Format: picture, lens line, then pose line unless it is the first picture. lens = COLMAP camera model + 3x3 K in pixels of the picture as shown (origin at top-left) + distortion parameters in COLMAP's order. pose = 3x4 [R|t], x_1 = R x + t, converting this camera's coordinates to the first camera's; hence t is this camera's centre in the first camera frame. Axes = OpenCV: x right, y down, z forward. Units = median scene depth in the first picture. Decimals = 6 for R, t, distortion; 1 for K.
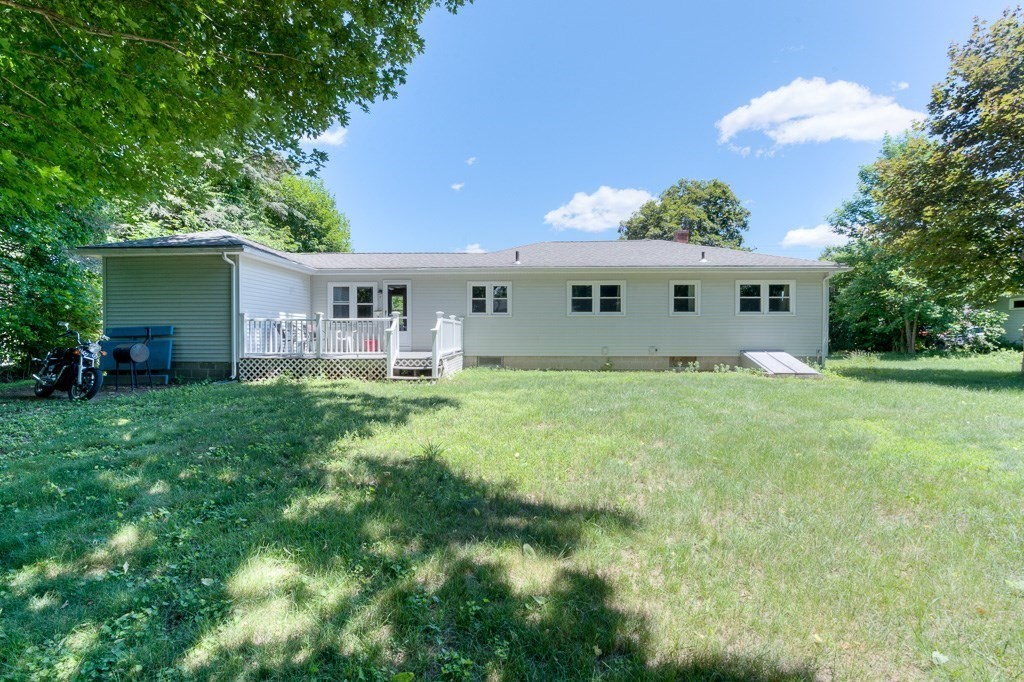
lens RADIAL K [[409.2, 0, 510.3], [0, 409.2, 342.2], [0, 0, 1]] dist [-0.020770, -0.000316]
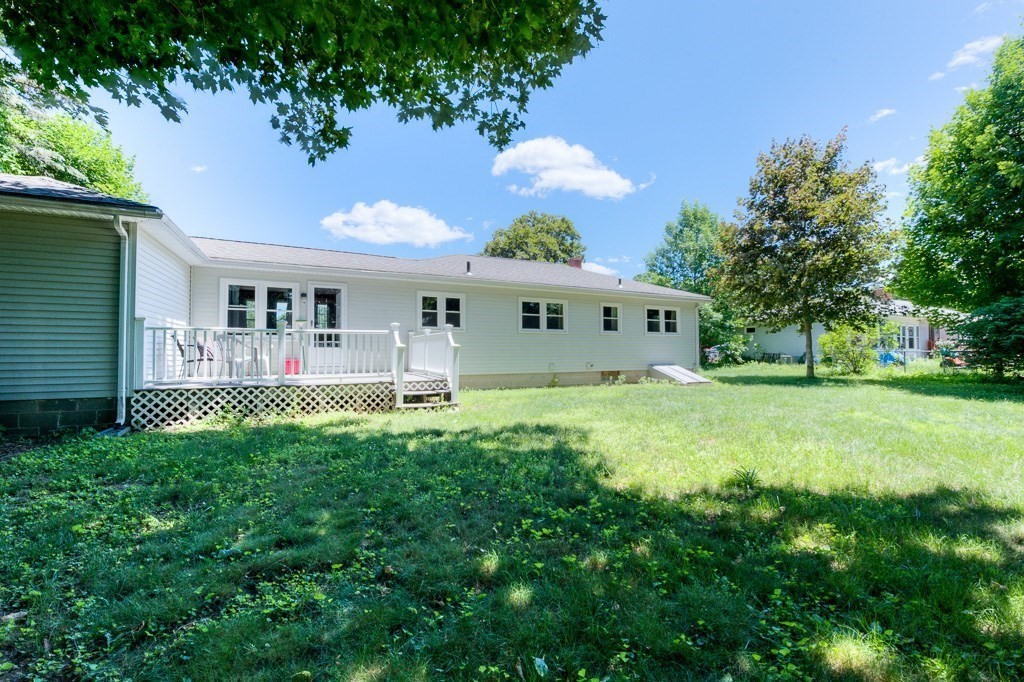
lens RADIAL K [[422.0, 0, 508.5], [0, 422.0, 322.0], [0, 0, 1]] dist [-0.014672, -0.000548]
pose [[0.870487, 0.033403, 0.491056, -0.408893], [0.010038, 0.996282, -0.085563, -0.002781], [-0.492089, 0.079411, 0.866916, 0.143110]]
